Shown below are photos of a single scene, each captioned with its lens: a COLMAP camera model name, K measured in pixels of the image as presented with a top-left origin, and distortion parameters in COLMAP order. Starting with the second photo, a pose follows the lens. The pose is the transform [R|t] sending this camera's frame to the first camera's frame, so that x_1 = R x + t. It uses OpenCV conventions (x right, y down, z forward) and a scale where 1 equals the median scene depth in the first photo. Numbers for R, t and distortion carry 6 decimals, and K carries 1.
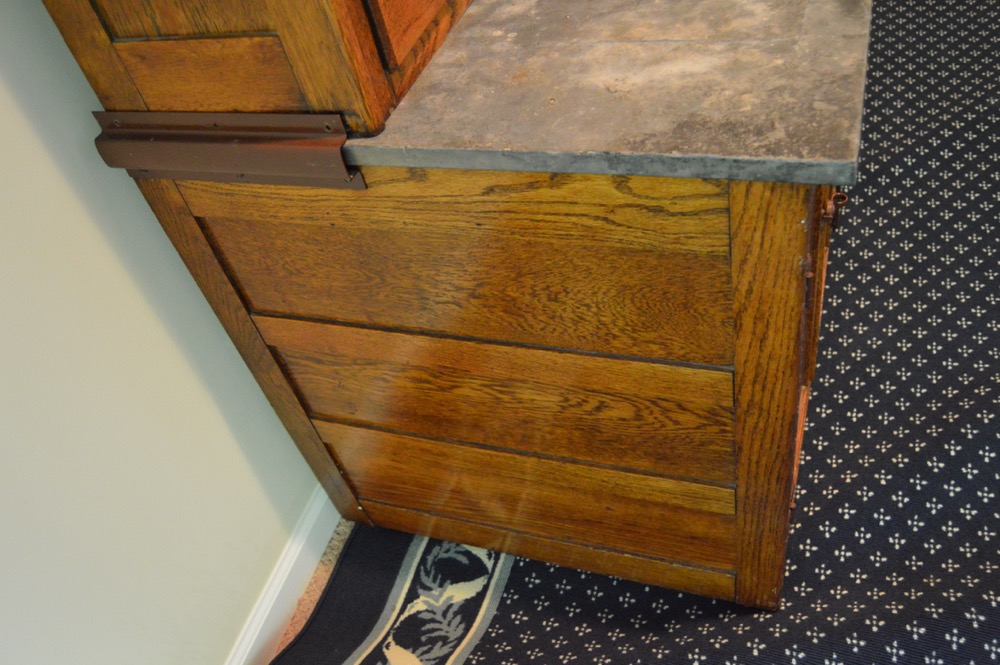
lens RADIAL K [[853.7, 0, 501.2], [0, 853.7, 331.5], [0, 0, 1]] dist [-0.070318, 0.001595]
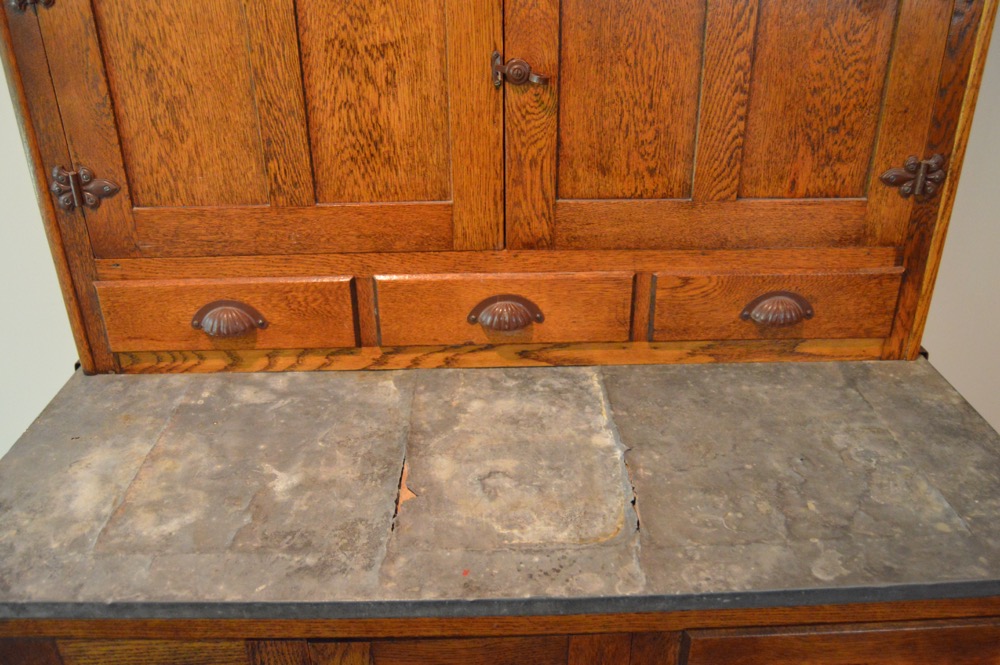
lens RADIAL K [[825.7, 0, 508.1], [0, 825.7, 333.4], [0, 0, 1]] dist [-0.096292, 0.038908]
pose [[0.346747, 0.595810, -0.724415, 0.941762], [-0.718742, 0.665007, 0.202918, -0.954321], [0.602641, 0.450307, 0.658823, 0.435254]]
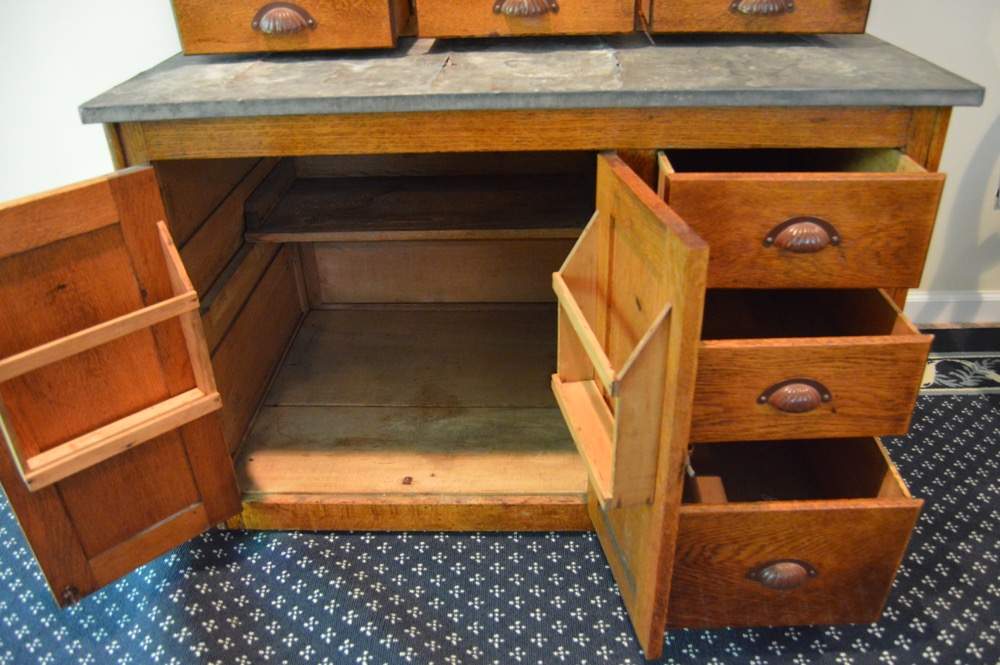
lens RADIAL K [[786.7, 0, 509.2], [0, 786.7, 330.2], [0, 0, 1]] dist [-0.094748, 0.034288]
pose [[0.313910, 0.638873, -0.702355, 1.479814], [-0.710662, 0.648656, 0.272405, -0.678980], [0.629619, 0.413626, 0.657642, 0.502705]]
